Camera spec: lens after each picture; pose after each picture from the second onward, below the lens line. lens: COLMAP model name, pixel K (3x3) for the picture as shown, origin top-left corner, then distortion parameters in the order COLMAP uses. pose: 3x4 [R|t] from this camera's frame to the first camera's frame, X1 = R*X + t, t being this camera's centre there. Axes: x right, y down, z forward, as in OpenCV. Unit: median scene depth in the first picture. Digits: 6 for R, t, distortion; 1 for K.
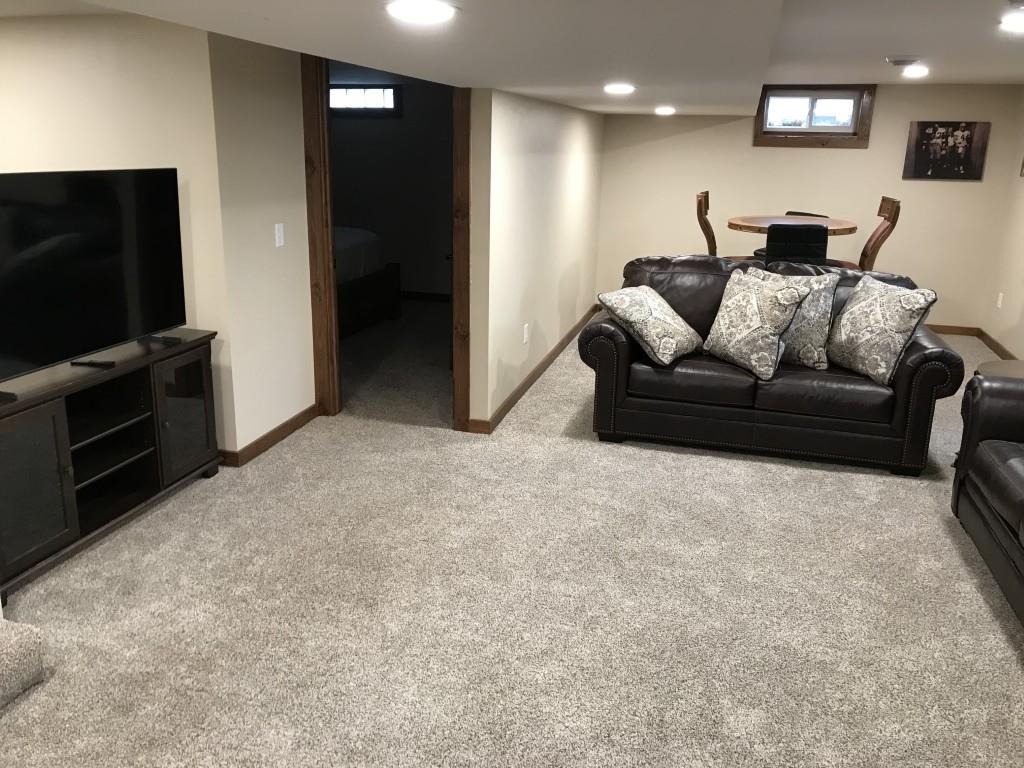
lens RADIAL K [[838.3, 0, 507.9], [0, 838.3, 375.1], [0, 0, 1]] dist [0.041754, -0.030671]
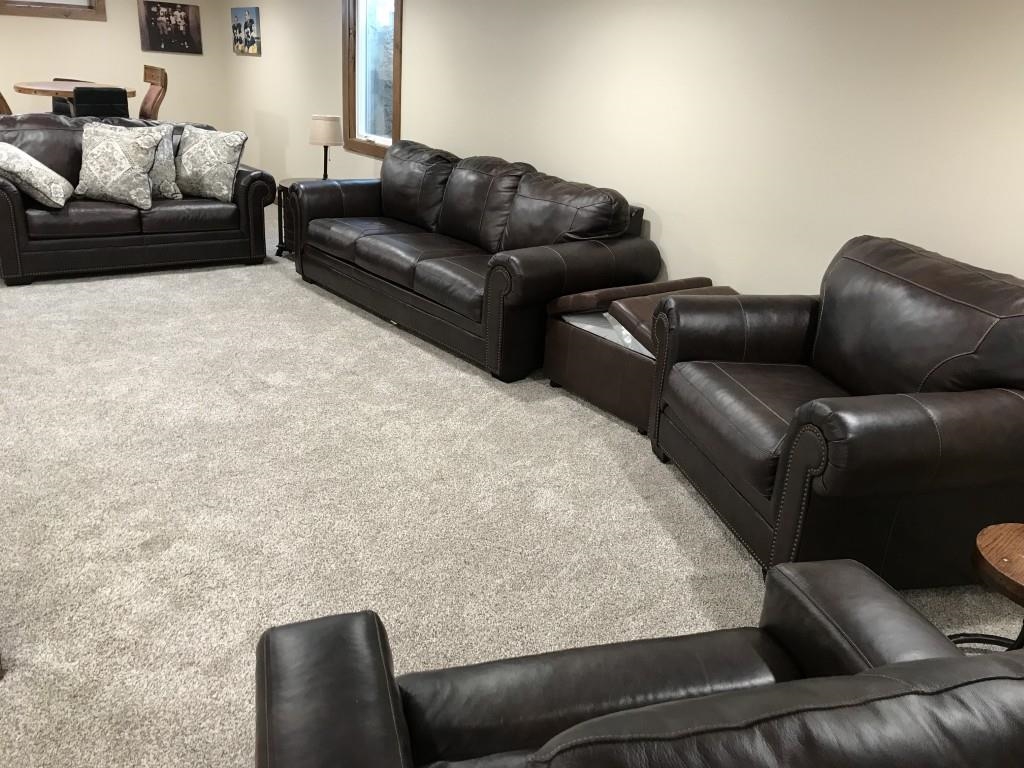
lens RADIAL K [[838.3, 0, 515.7], [0, 838.3, 379.4], [0, 0, 1]] dist [0.041754, -0.030671]
pose [[0.594035, -0.267061, 0.758816, -0.401255], [0.161663, 0.963673, 0.212603, 0.071628], [-0.788028, -0.003621, 0.615629, -0.236286]]
